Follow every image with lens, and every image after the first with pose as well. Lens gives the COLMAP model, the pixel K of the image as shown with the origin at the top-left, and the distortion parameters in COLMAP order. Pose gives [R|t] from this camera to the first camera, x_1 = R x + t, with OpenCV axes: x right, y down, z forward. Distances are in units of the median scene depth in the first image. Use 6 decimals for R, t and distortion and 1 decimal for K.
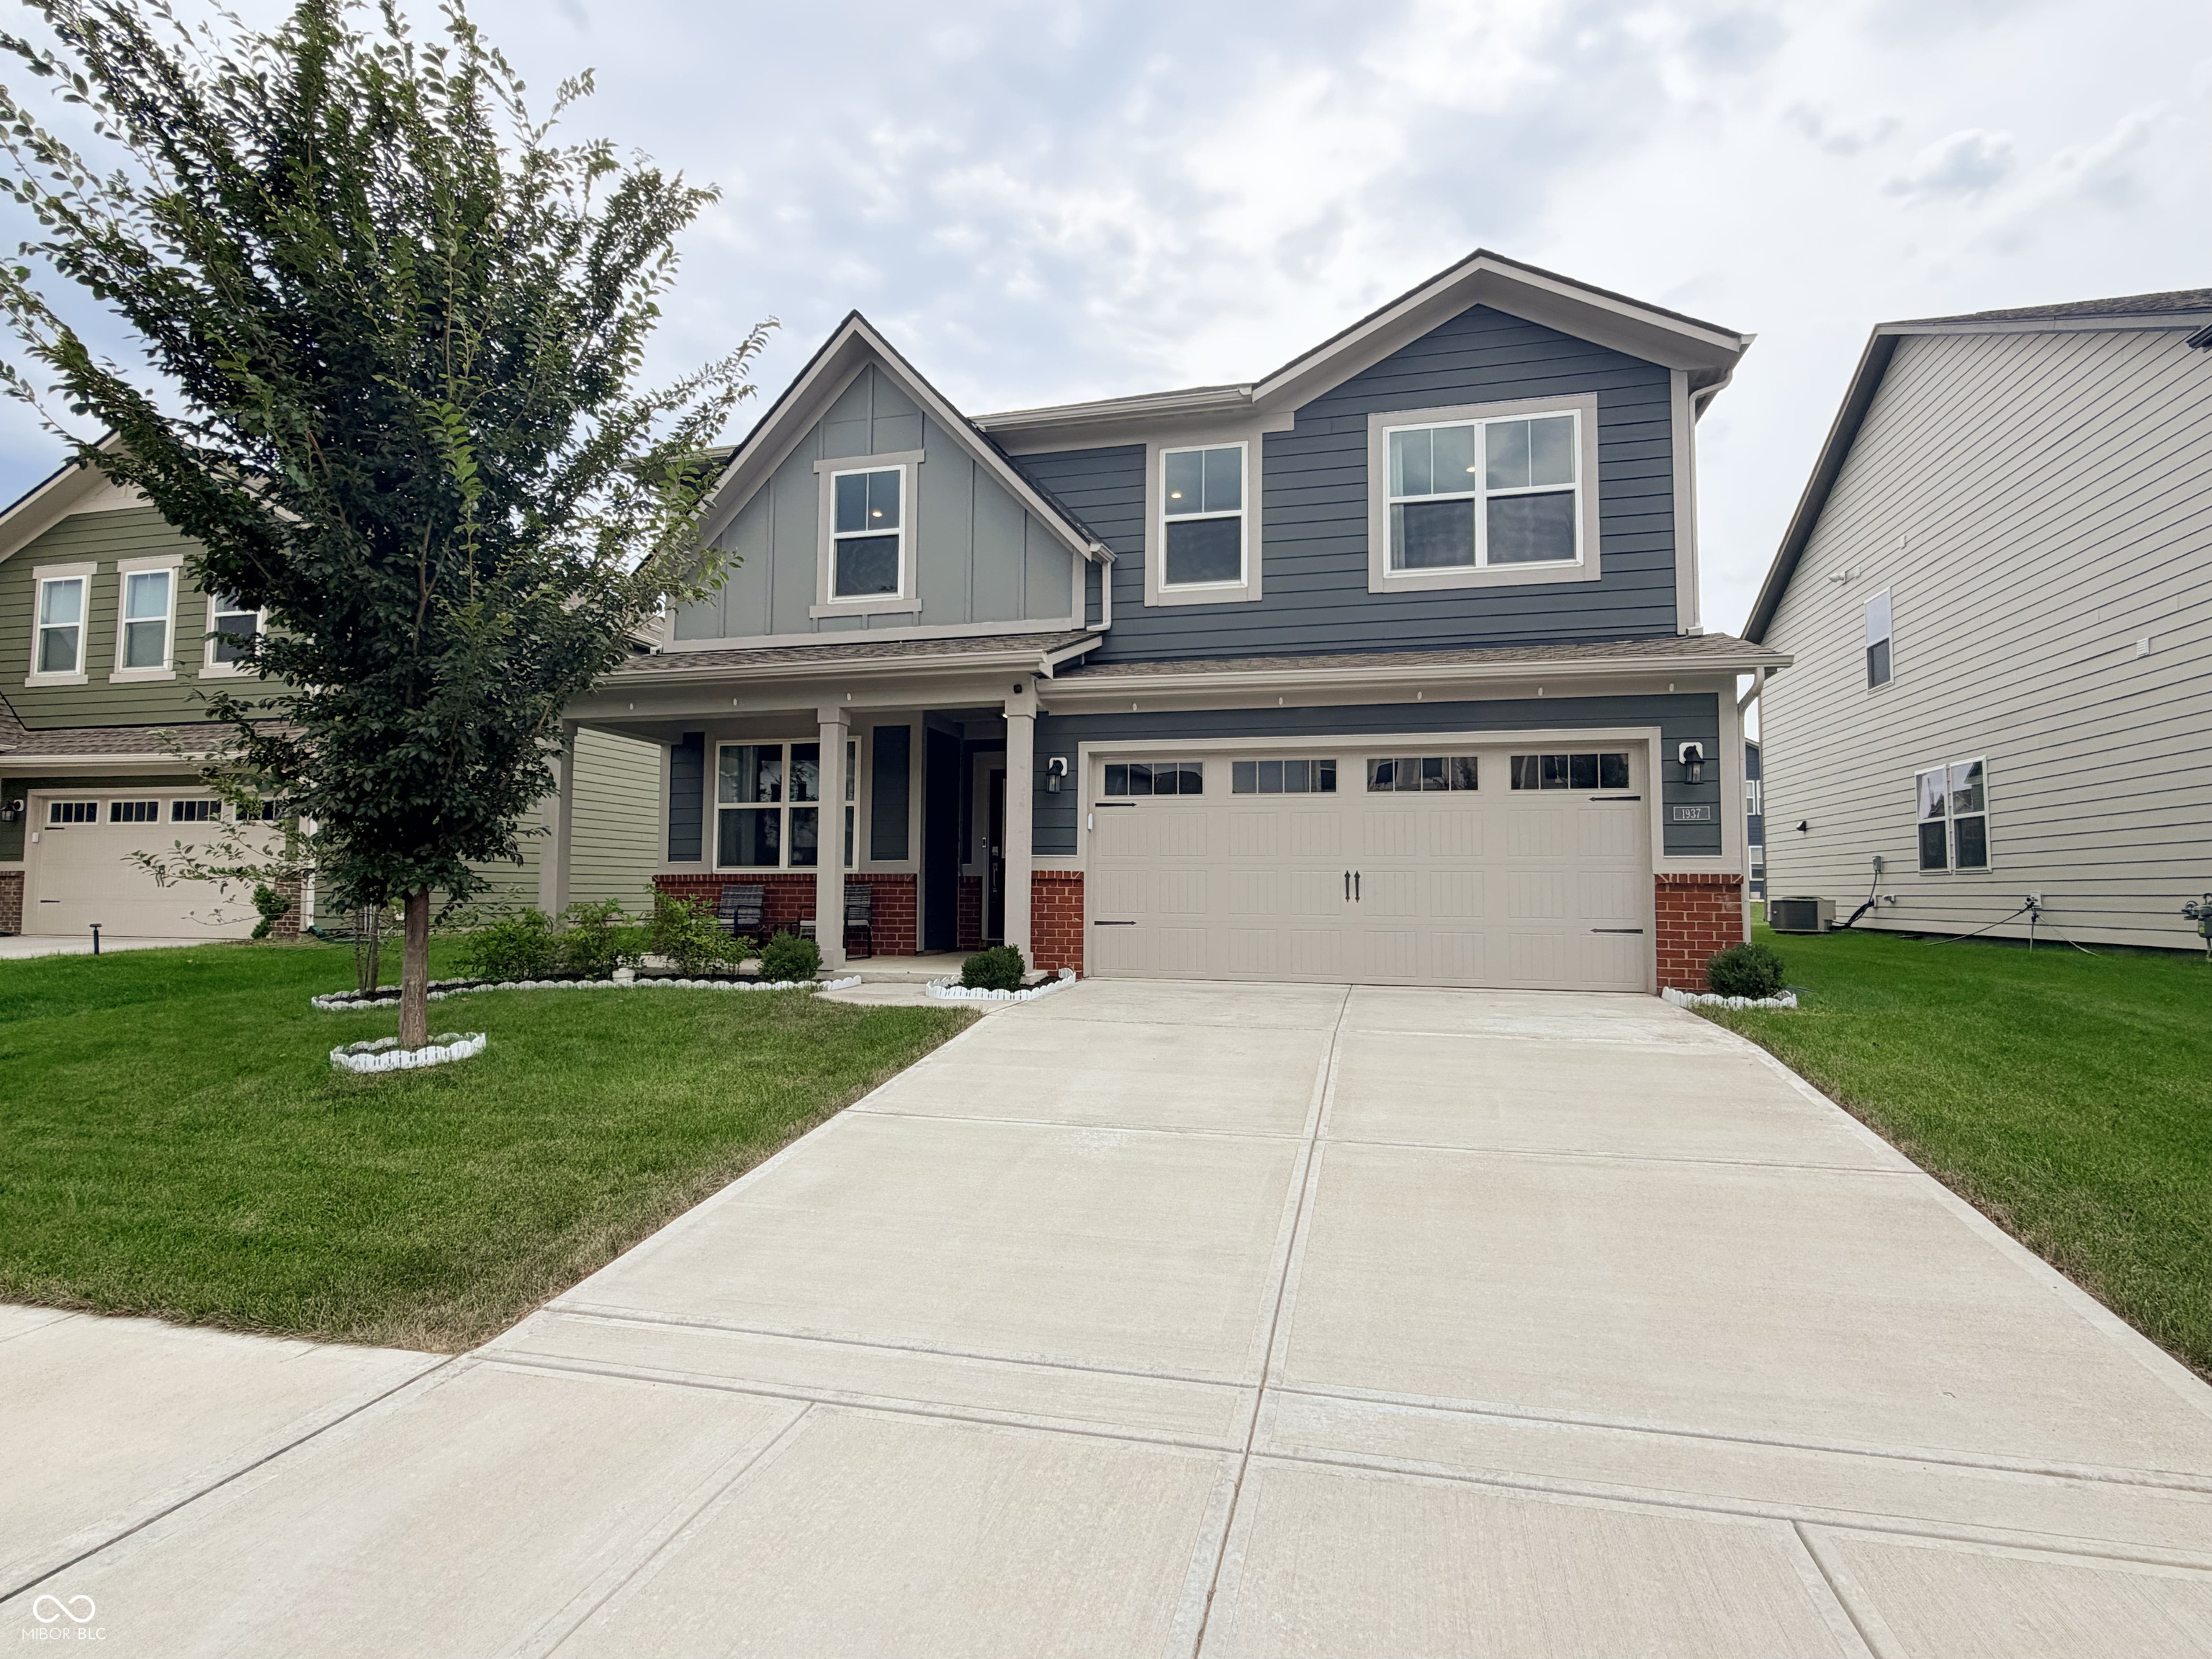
lens RADIAL K [[1099.0, 0, 1099.4], [0, 1099.0, 829.3], [0, 0, 1]] dist [0.001741, 0.000516]
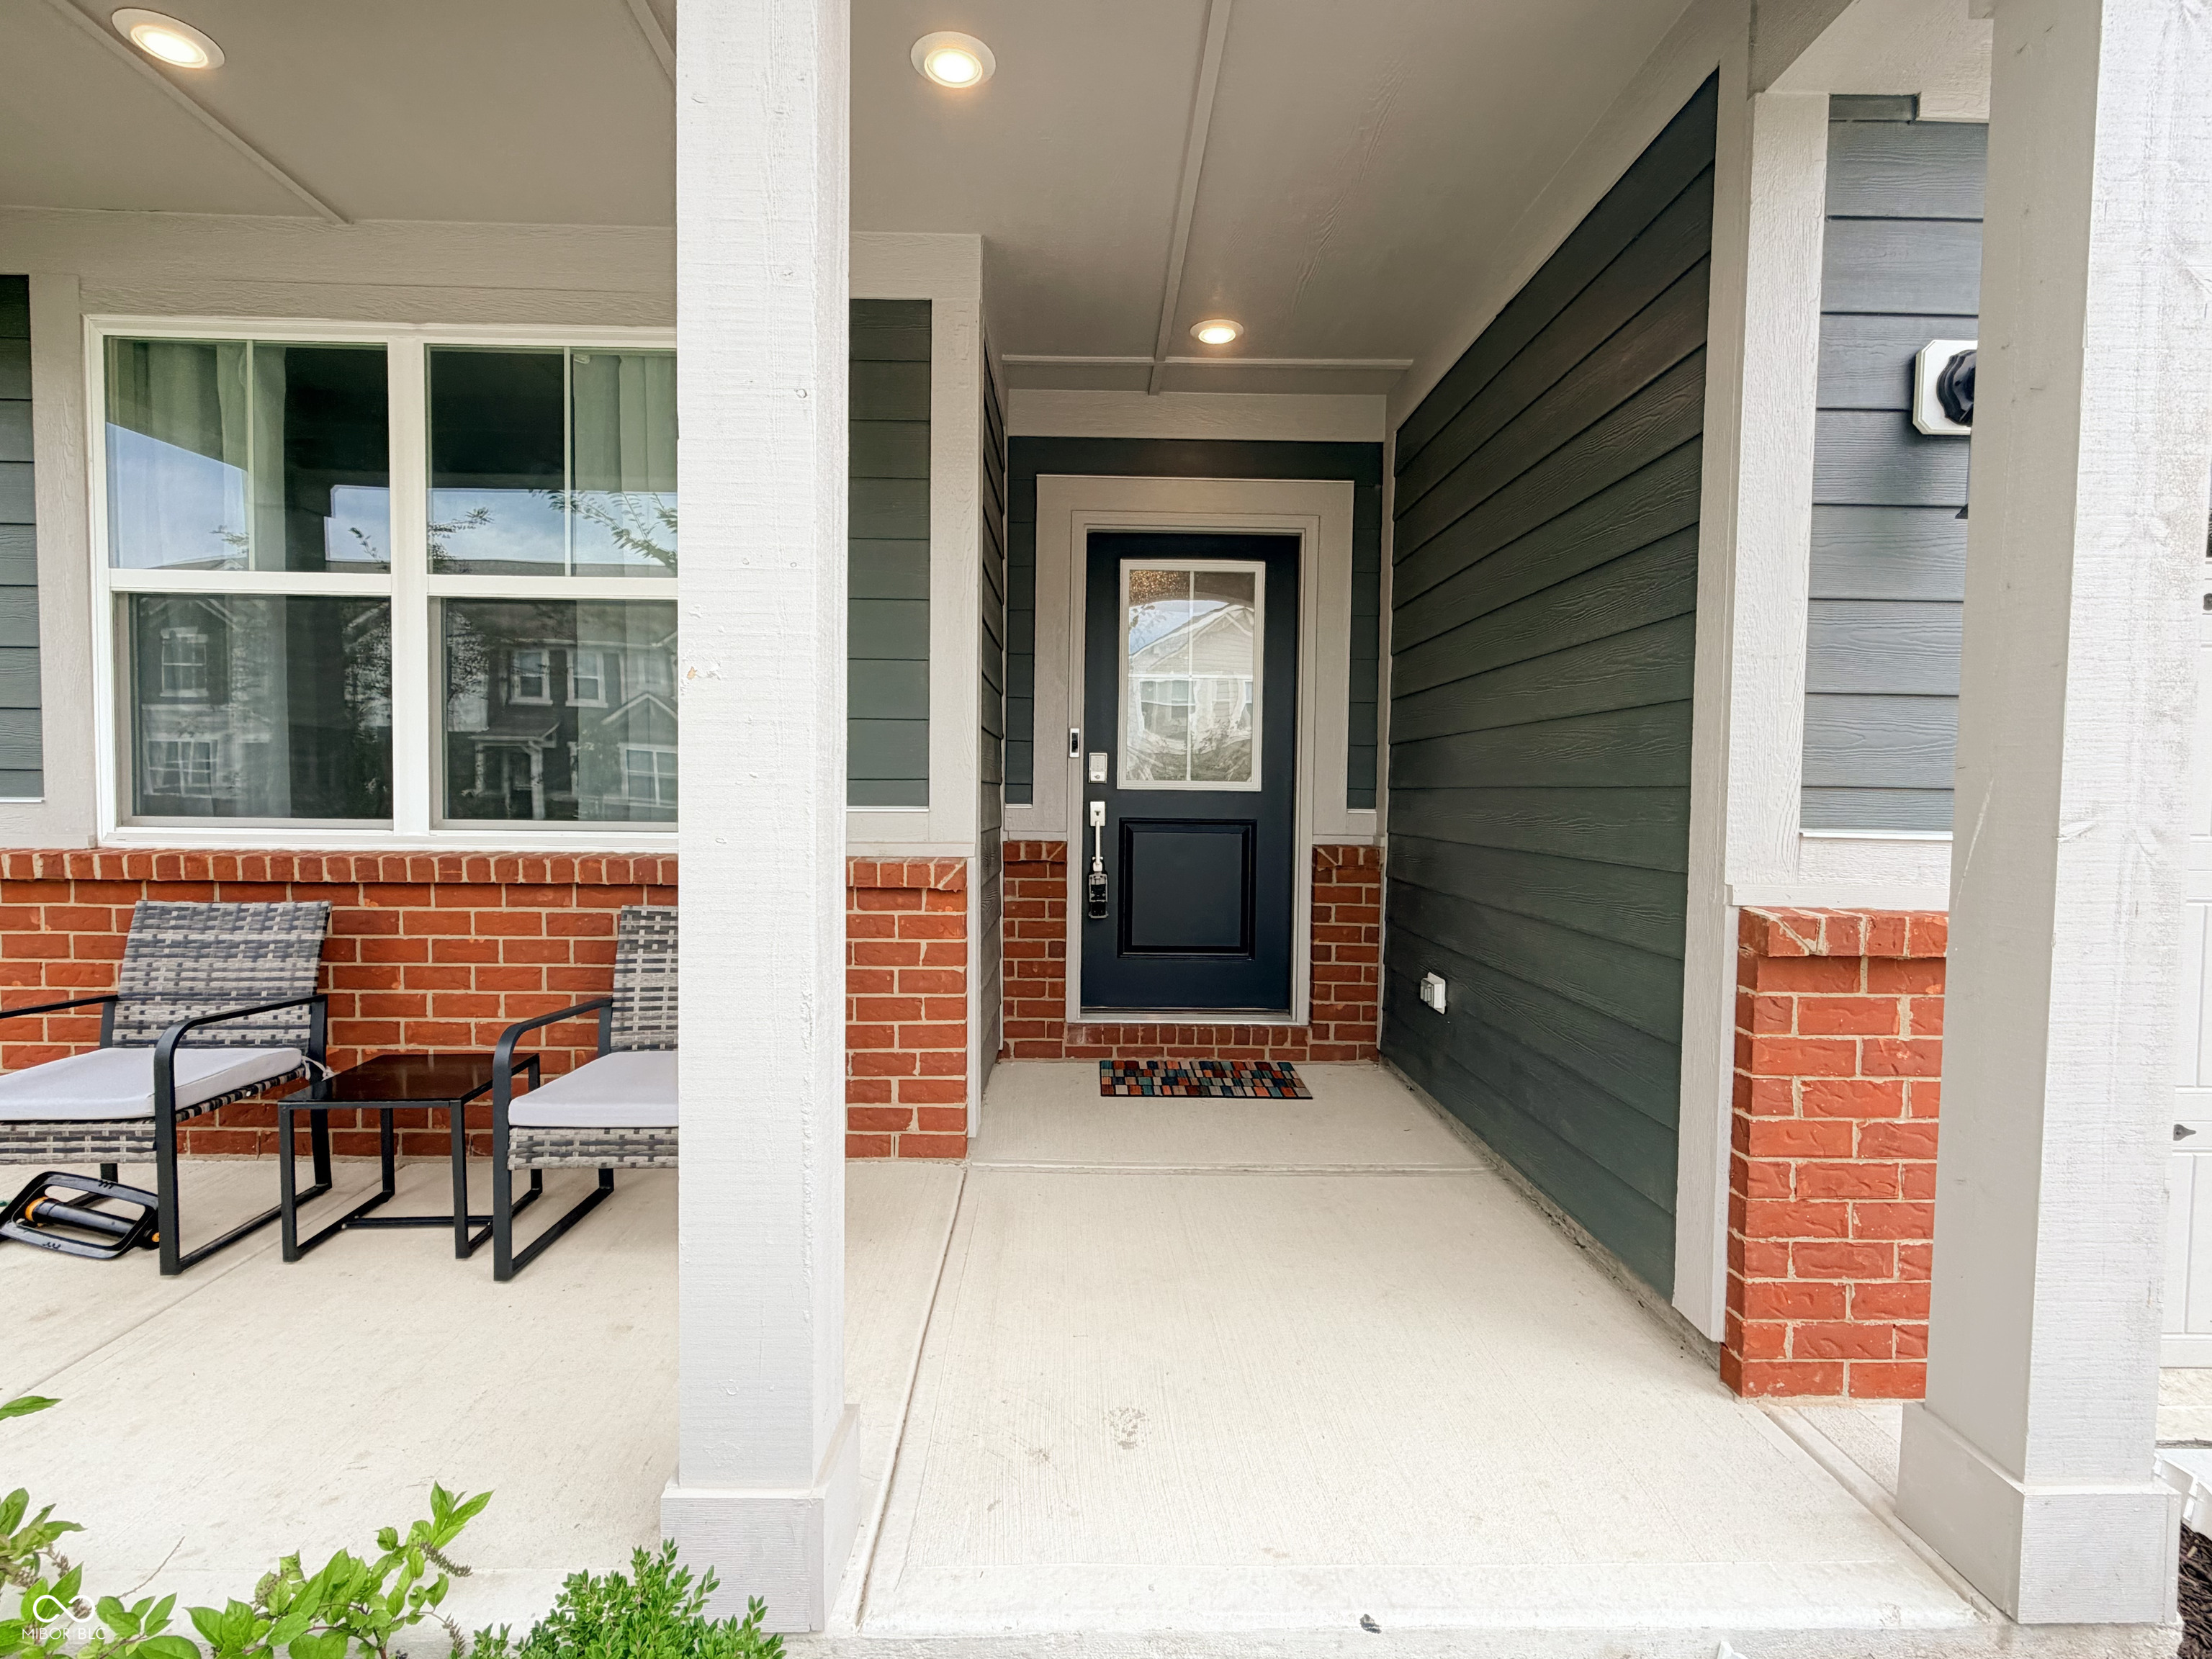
lens RADIAL K [[1099.0, 0, 1099.4], [0, 1099.0, 829.3], [0, 0, 1]] dist [0.001741, 0.000516]
pose [[0.964112, -0.001095, 0.265495, -0.237422], [-0.025362, 0.995039, 0.096202, 0.007356], [-0.264284, -0.099483, 0.959300, 0.840442]]
